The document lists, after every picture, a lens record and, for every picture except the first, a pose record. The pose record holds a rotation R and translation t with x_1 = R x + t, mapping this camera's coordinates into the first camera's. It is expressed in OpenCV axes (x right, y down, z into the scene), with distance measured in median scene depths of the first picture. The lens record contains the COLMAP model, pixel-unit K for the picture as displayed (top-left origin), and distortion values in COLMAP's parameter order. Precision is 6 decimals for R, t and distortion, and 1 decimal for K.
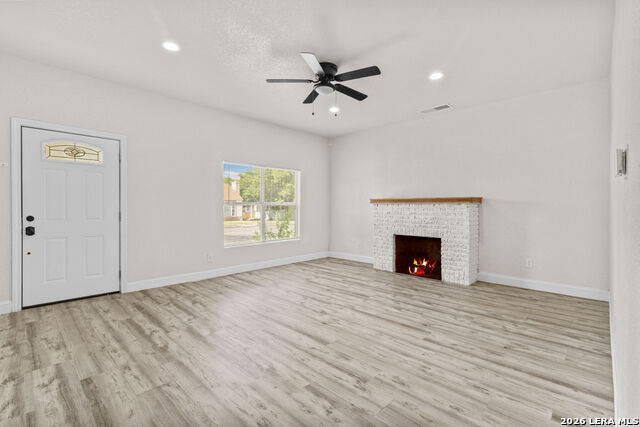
lens RADIAL K [[298.8, 0, 322.9], [0, 298.8, 200.6], [0, 0, 1]] dist [-0.001012, -0.000375]
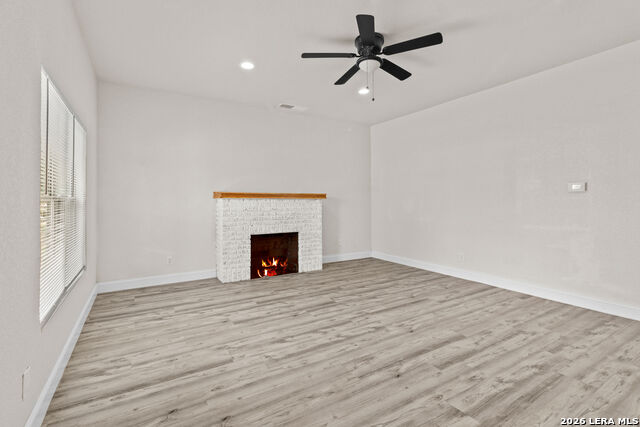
lens RADIAL K [[298.8, 0, 322.9], [0, 298.8, 200.6], [0, 0, 1]] dist [-0.001012, -0.000375]
pose [[0.248096, 0.000856, 0.968735, -0.818065], [-0.015286, 0.999879, 0.003031, 0.015748], [-0.968615, -0.015560, 0.248079, 0.912536]]
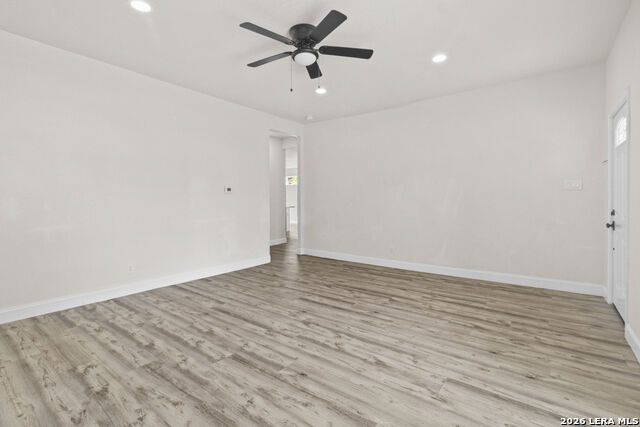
lens RADIAL K [[292.9, 0, 322.4], [0, 292.9, 204.8], [0, 0, 1]] dist [0.001697, 0.000062]
pose [[-0.993520, 0.001771, -0.113641, 0.048823], [0.002065, 0.999995, -0.002469, 0.035140], [0.113636, -0.002688, -0.993519, 1.775739]]
